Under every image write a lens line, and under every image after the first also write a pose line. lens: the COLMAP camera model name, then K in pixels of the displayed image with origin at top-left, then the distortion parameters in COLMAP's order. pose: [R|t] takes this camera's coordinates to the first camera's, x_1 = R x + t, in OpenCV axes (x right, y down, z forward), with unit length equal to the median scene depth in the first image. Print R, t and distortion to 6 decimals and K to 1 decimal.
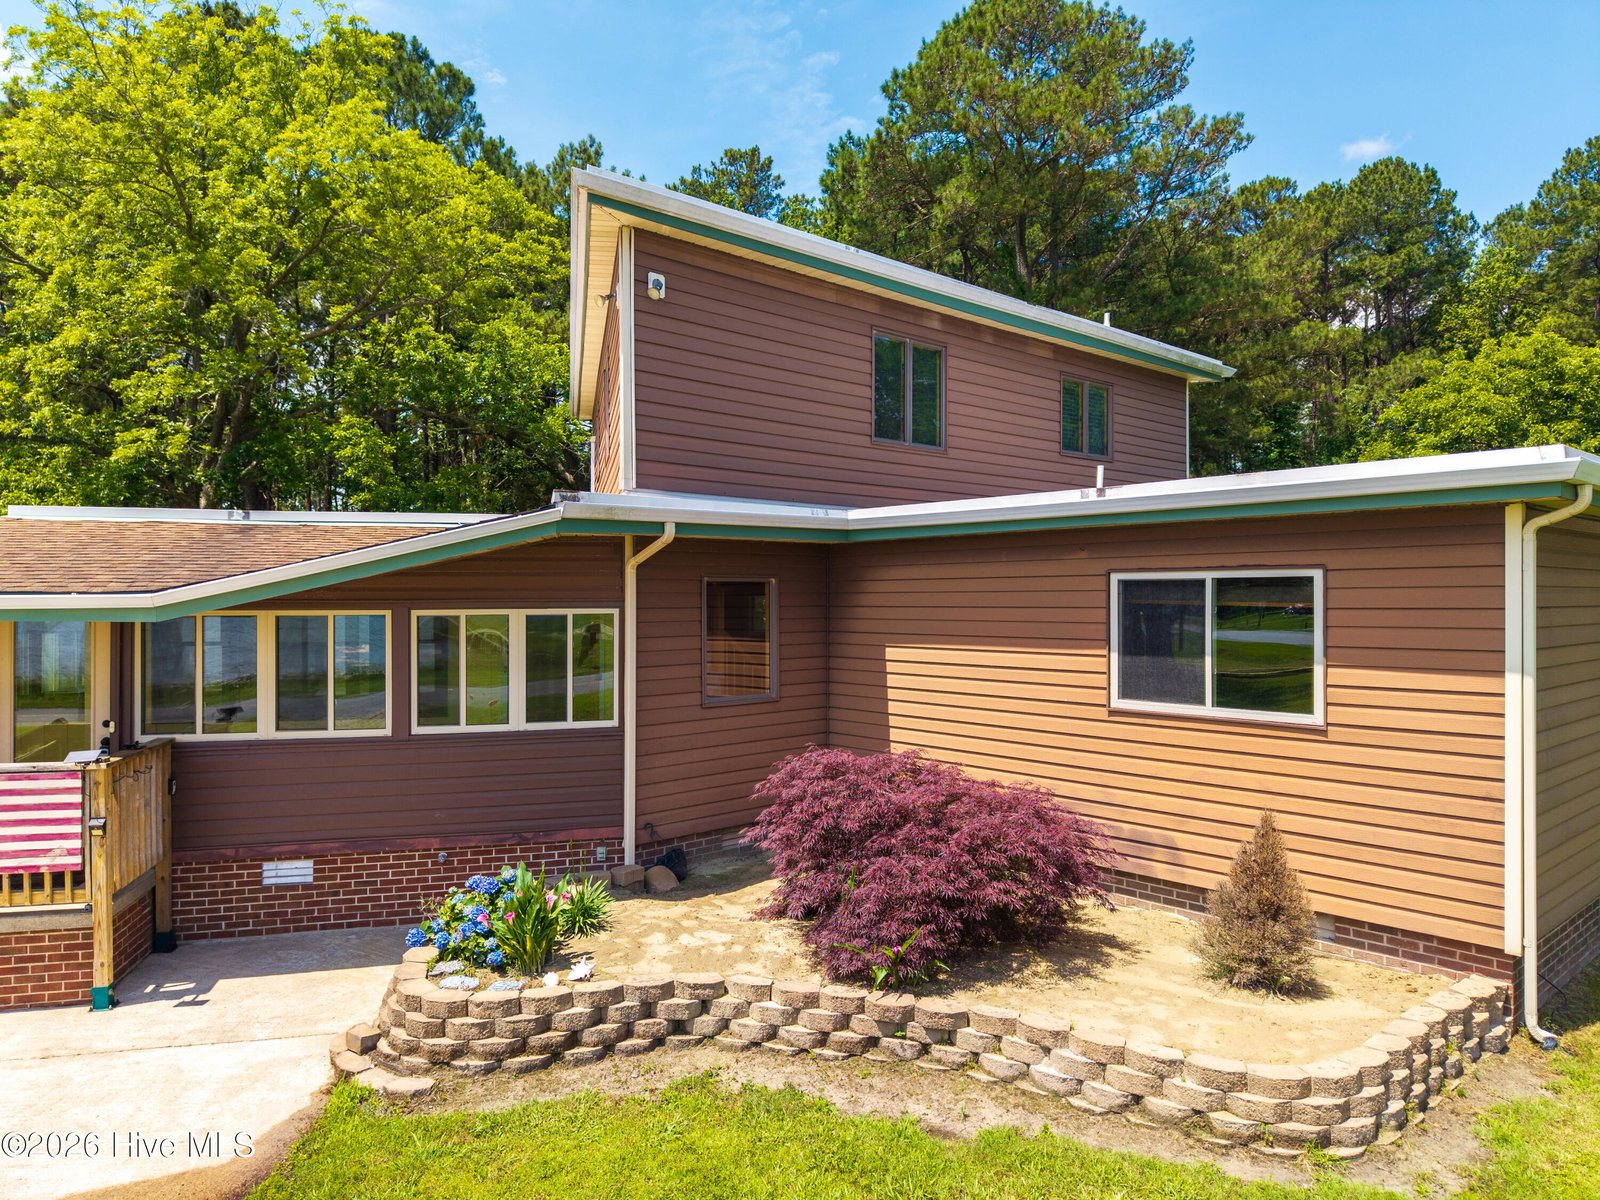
lens RADIAL K [[1078.3, 0, 805.9], [0, 1078.3, 598.4], [0, 0, 1]] dist [0.028054, -0.023221]
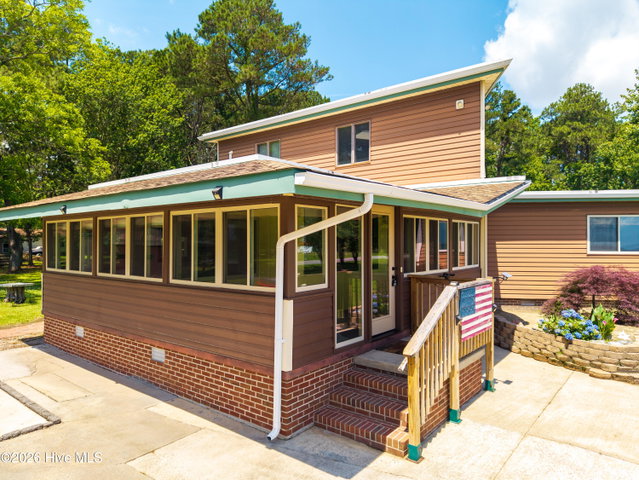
lens RADIAL K [[430.6, 0, 321.8], [0, 430.6, 239.5], [0, 0, 1]] dist [0.028054, -0.023221]
pose [[0.787767, 0.003933, 0.615961, -1.154862], [-0.000255, 0.999982, -0.006059, 0.058823], [-0.615973, 0.004616, 0.787754, 0.405194]]
